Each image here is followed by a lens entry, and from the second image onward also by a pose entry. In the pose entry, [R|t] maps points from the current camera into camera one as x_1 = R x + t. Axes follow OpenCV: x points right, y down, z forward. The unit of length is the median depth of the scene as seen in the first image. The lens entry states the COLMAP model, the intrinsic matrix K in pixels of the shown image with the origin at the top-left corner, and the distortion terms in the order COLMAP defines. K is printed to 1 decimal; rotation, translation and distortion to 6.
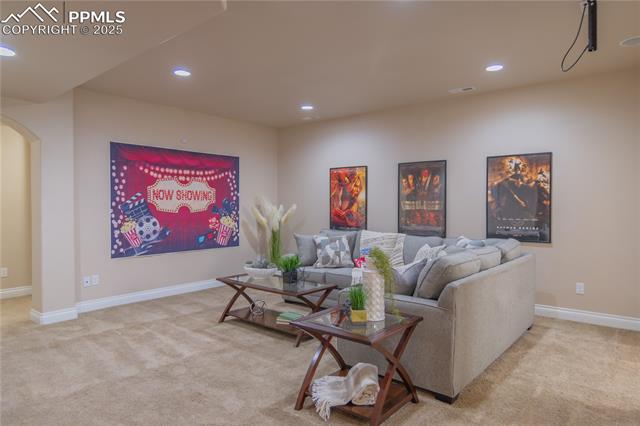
lens RADIAL K [[404.6, 0, 320.0], [0, 404.6, 213.1], [0, 0, 1]] dist [-0.001806, -0.000057]
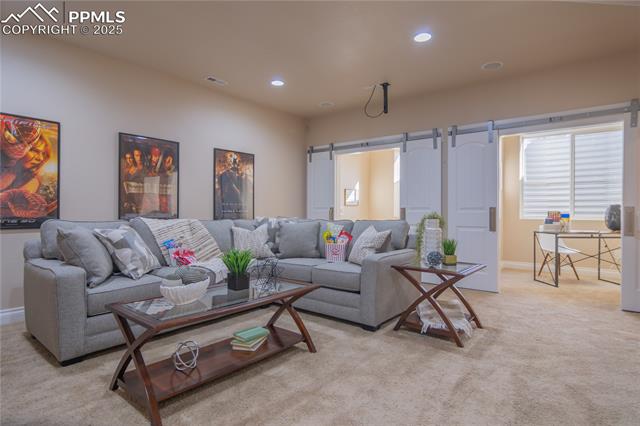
lens RADIAL K [[352.3, 0, 320.9], [0, 352.3, 211.0], [0, 0, 1]] dist [0.020983, 0.000755]
pose [[-0.027195, -0.005037, 0.999617, -0.600687], [0.015395, 0.999867, 0.005457, 0.035127], [-0.999512, 0.015537, -0.027113, 0.781475]]
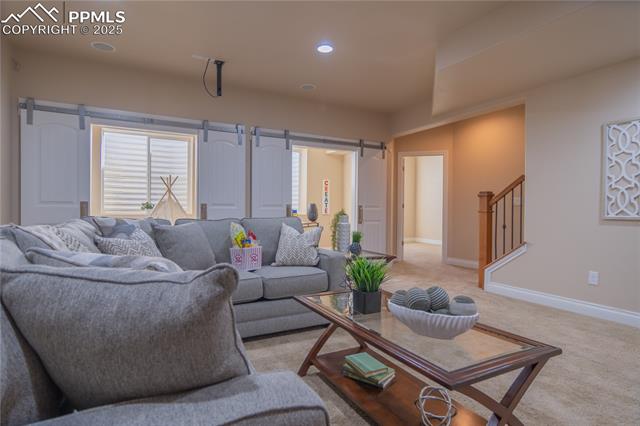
lens RADIAL K [[352.3, 0, 320.8], [0, 352.3, 212.0], [0, 0, 1]] dist [0.020983, 0.000755]
pose [[-0.923482, -0.018149, 0.383213, -0.155551], [-0.007742, 0.999559, 0.028683, 0.026148], [-0.383565, 0.023522, -0.923214, 1.312822]]
